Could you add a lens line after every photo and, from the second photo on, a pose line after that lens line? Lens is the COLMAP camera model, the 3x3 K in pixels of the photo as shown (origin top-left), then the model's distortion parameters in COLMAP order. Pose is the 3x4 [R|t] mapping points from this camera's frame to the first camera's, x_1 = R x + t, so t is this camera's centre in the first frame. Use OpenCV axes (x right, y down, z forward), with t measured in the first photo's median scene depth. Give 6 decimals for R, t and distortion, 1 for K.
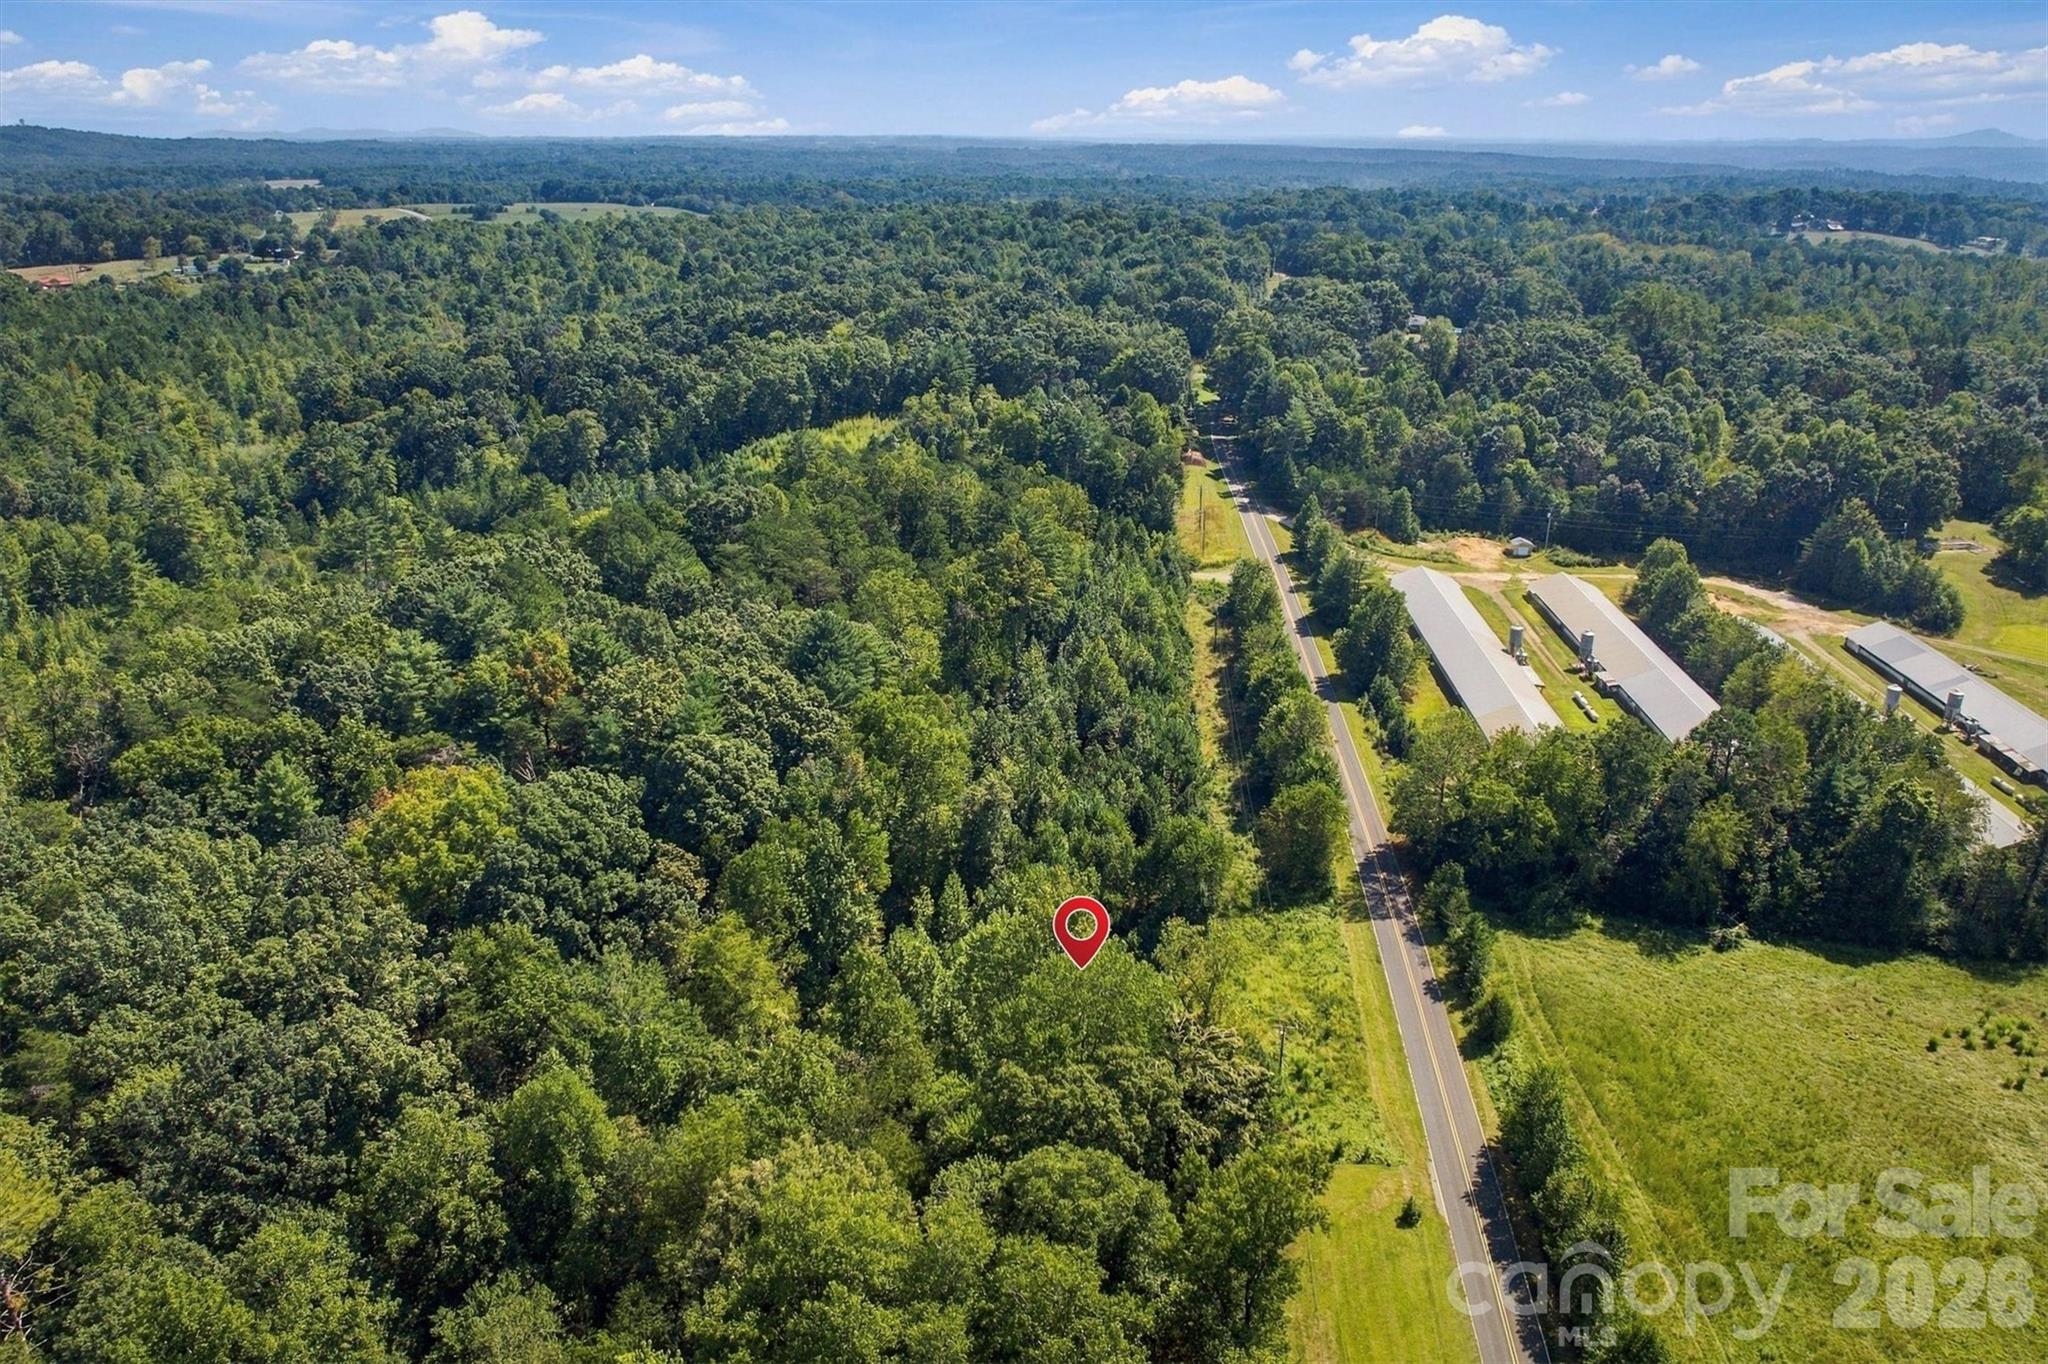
lens RADIAL K [[1698.4, 0, 1024.0], [0, 1698.4, 682.0], [0, 0, 1]] dist [0.019656, -0.001457]
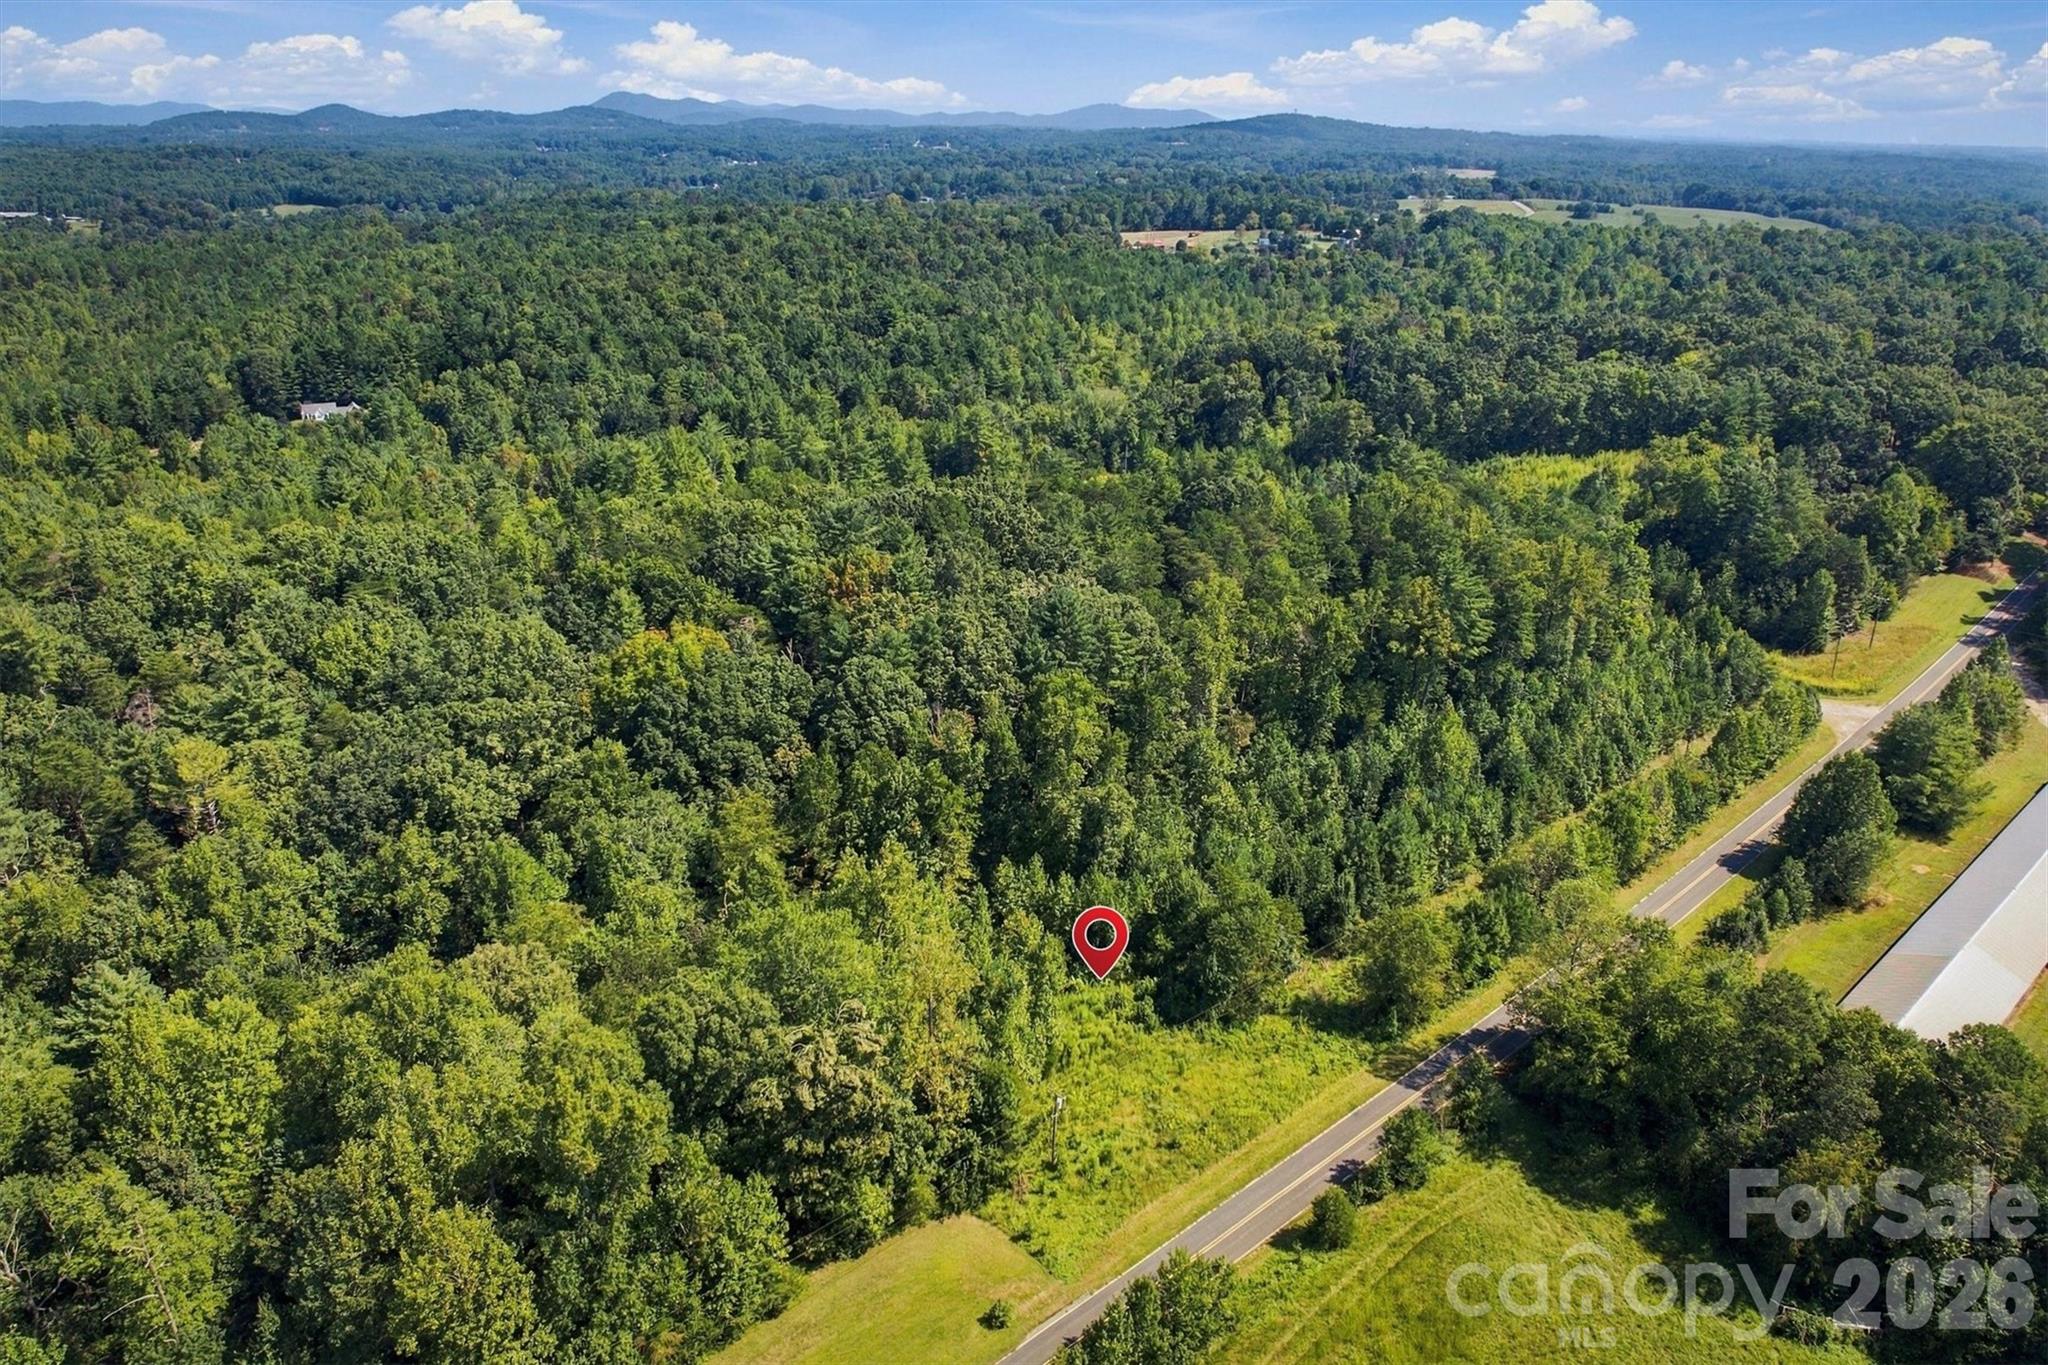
lens RADIAL K [[1698.4, 0, 1024.0], [0, 1698.4, 682.5], [0, 0, 1]] dist [0.019656, -0.001457]
pose [[0.686525, 0.262099, -0.678224, 0.569972], [-0.261804, 0.959314, 0.105717, -0.086304], [0.678338, 0.104985, 0.727211, 0.231584]]
